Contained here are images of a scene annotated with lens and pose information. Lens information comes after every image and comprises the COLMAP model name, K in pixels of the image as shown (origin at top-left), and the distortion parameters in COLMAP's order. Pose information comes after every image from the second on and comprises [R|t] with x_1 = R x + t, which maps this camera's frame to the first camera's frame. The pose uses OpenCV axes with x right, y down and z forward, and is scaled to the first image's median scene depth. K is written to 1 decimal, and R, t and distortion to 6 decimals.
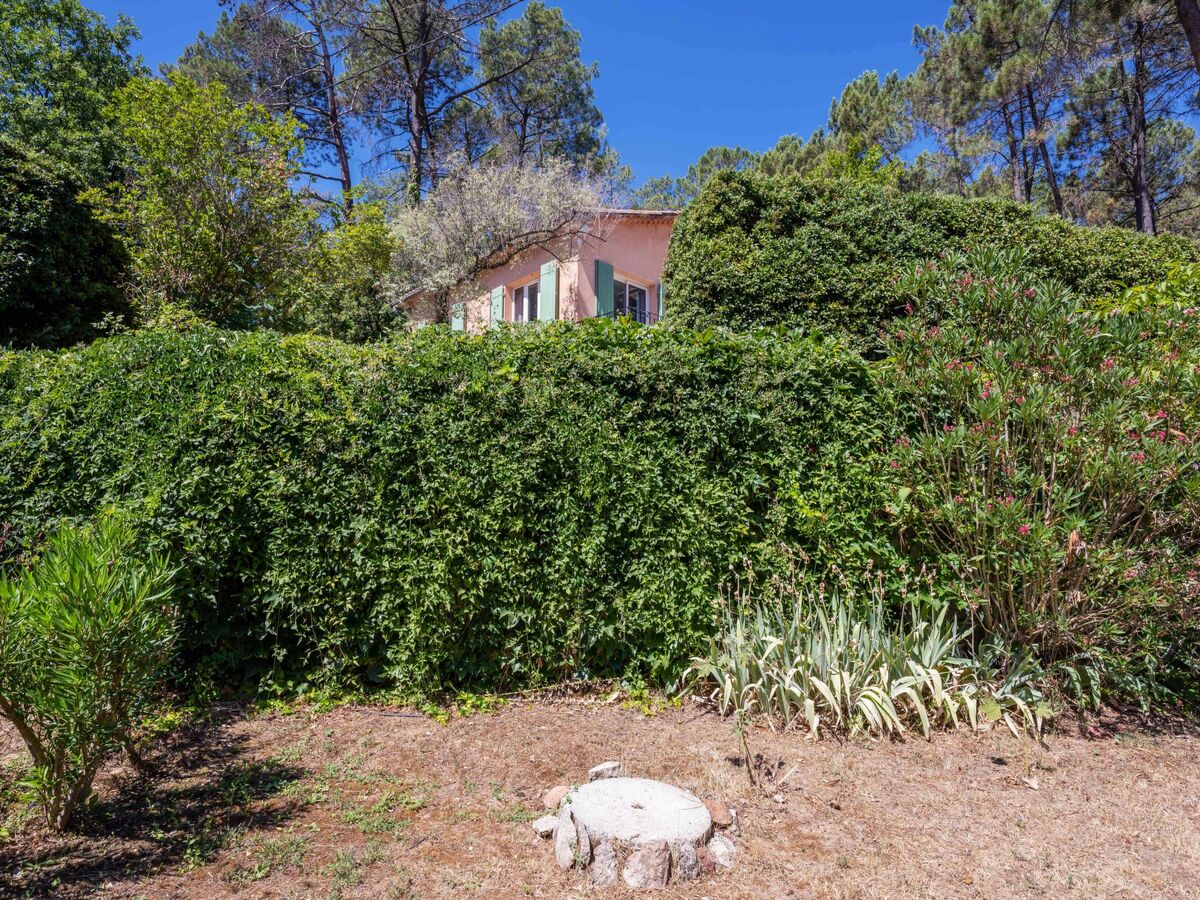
lens RADIAL K [[643.0, 0, 600.0], [0, 643.0, 450.0], [0, 0, 1]] dist [-0.020912, -0.000165]
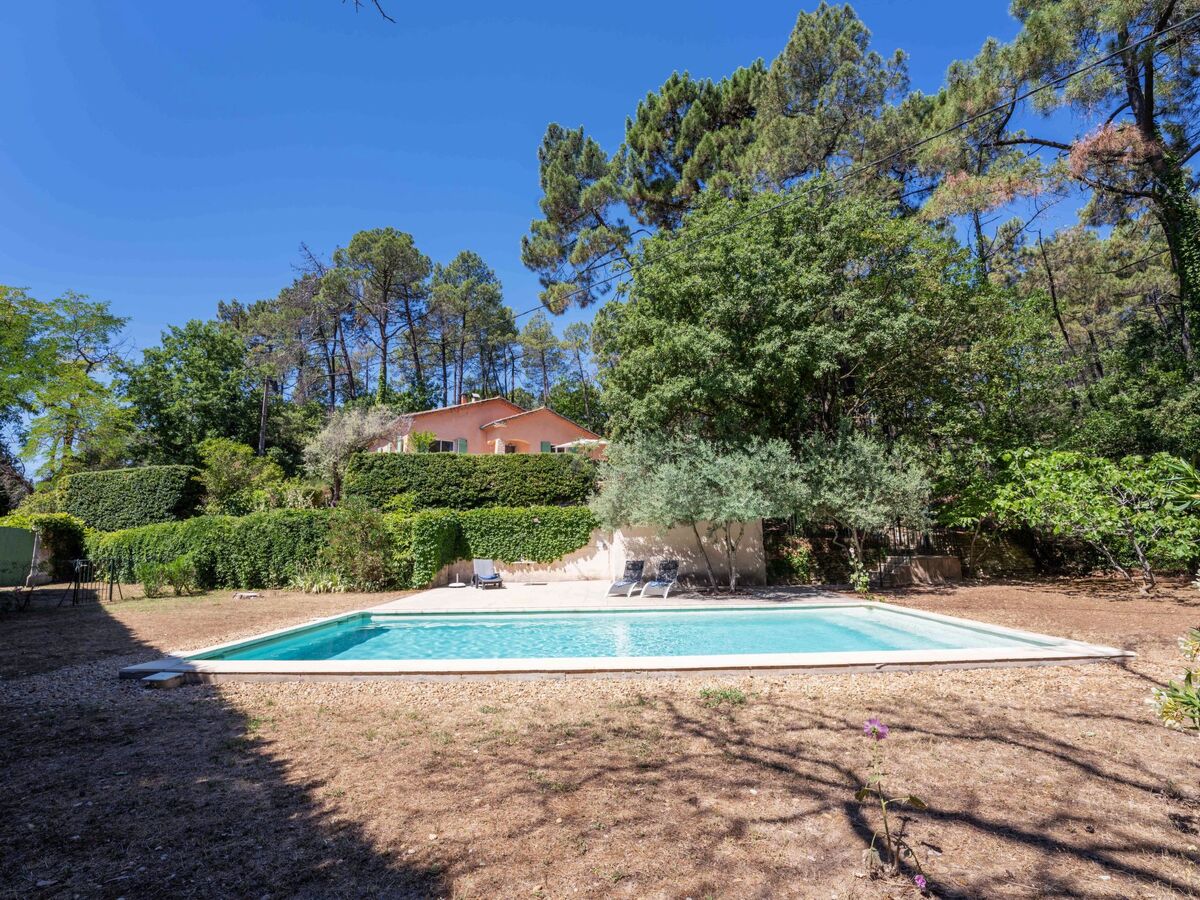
lens RADIAL K [[551.0, 0, 595.9], [0, 551.0, 452.1], [0, 0, 1]] dist [-0.024146, -0.000061]
pose [[0.990551, -0.045438, -0.129396, 3.048727], [0.037659, 0.997369, -0.061946, -0.323990], [0.131870, 0.056488, 0.989656, -2.942765]]
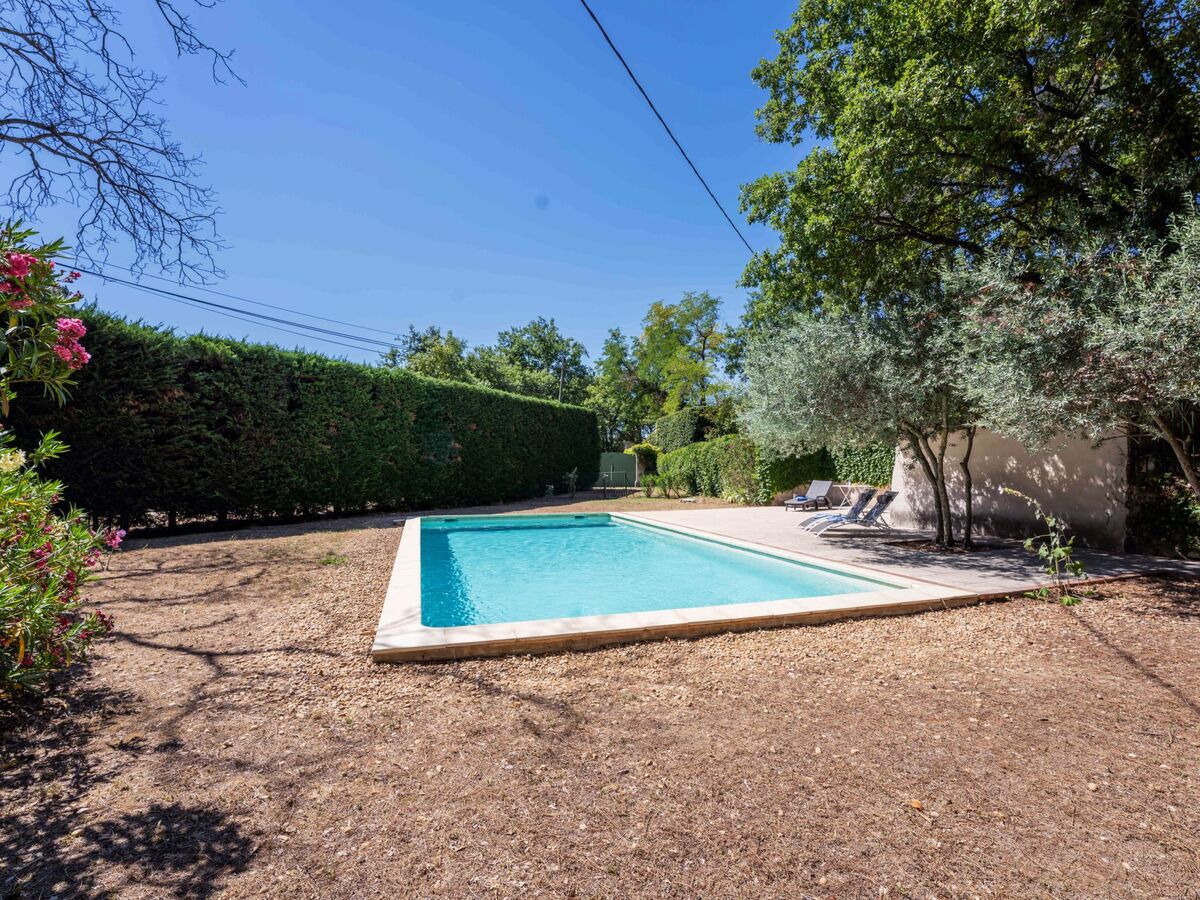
lens RADIAL K [[551.0, 0, 595.9], [0, 551.0, 452.1], [0, 0, 1]] dist [-0.024146, -0.000061]
pose [[0.185206, -0.034929, -0.982079, 5.133786], [0.115734, 0.993189, -0.013499, -0.143677], [0.975861, -0.111160, 0.187987, -1.192391]]
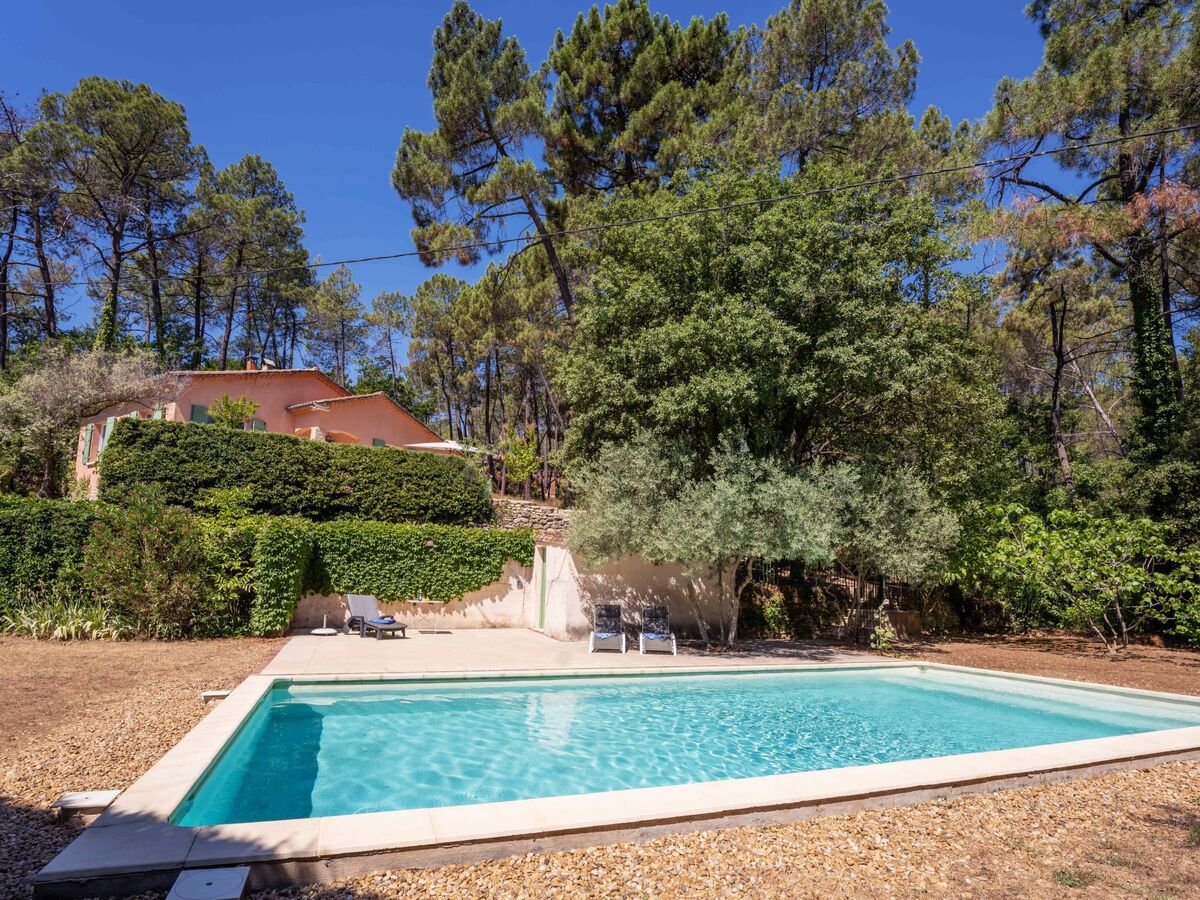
lens RADIAL K [[639.4, 0, 597.3], [0, 639.4, 514.8], [0, 0, 1]] dist [-0.027753, -0.001421]
pose [[0.968256, 0.048464, 0.245218, 1.996781], [-0.047930, 0.998817, -0.008149, -0.251001], [-0.245323, -0.003863, 0.969434, -2.388533]]
